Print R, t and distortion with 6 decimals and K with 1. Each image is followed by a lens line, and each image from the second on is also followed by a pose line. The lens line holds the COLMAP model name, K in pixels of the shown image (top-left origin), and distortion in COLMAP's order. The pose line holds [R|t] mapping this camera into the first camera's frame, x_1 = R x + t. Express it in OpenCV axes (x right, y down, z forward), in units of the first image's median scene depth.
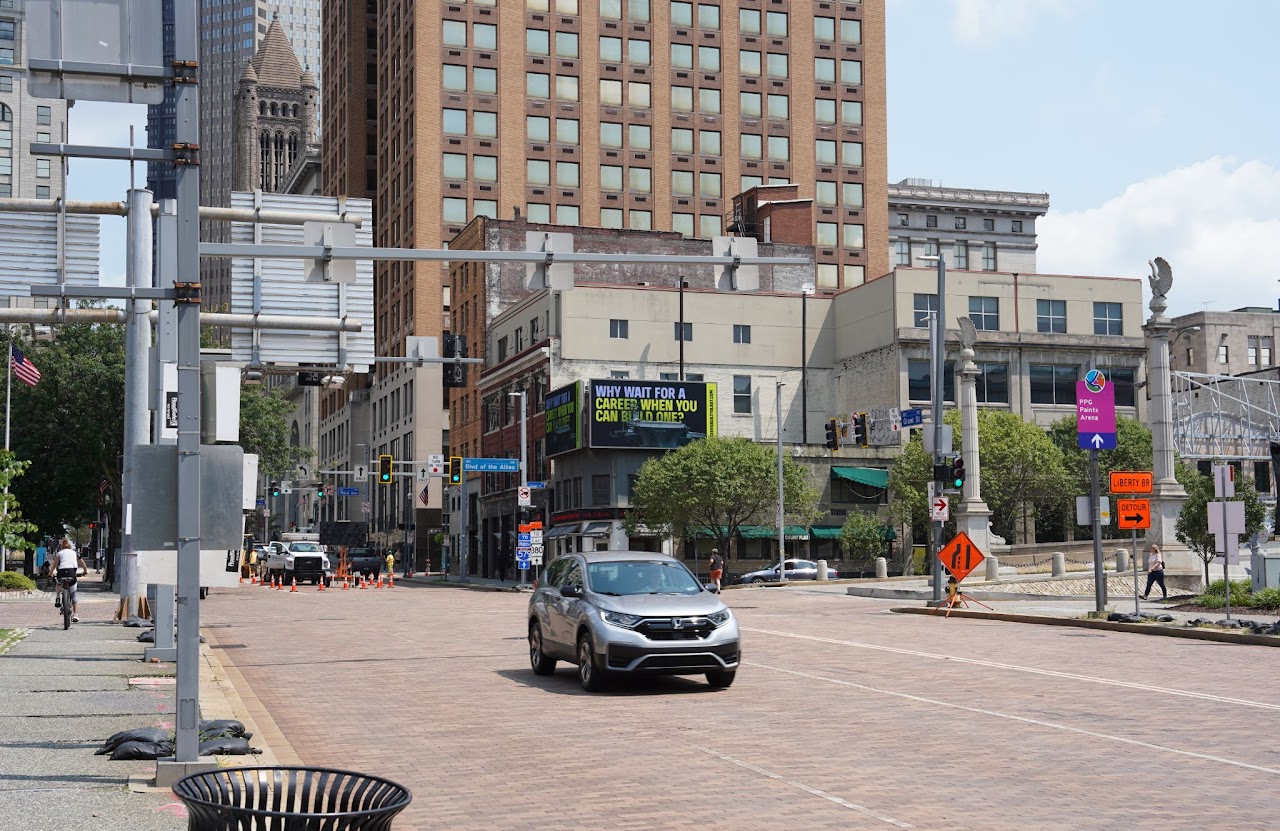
lens RADIAL K [[1637.1, 0, 636.8], [0, 1637.1, 413.4], [0, 0, 1]] dist [0.147914, 0.000000]
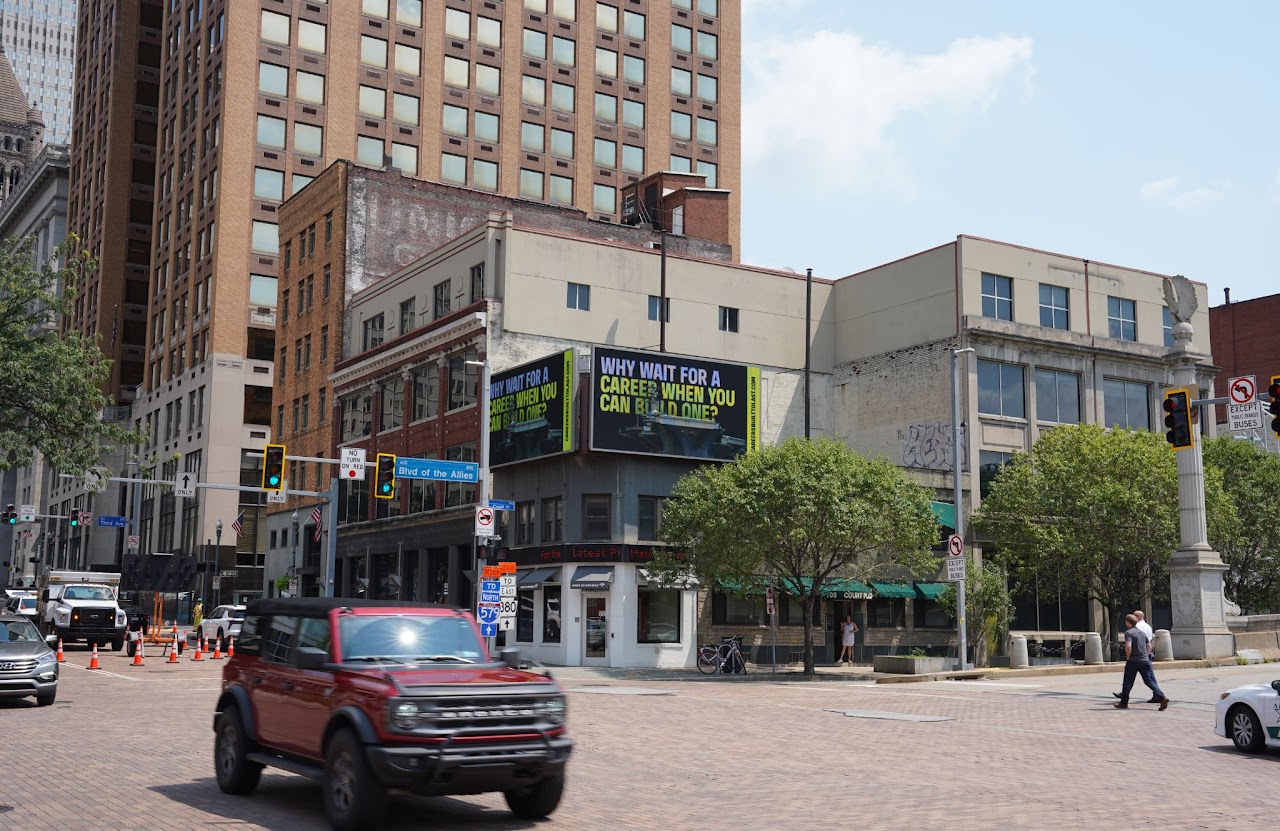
lens RADIAL K [[1398.8, 0, 639.7], [0, 1398.8, 416.5], [0, 0, 1]] dist [0.076357, 0.000000]
pose [[0.972993, 0.051325, 0.225054, -0.115698], [-0.040632, 0.997826, -0.051894, 0.030342], [-0.227229, 0.041348, 0.972963, 0.385217]]
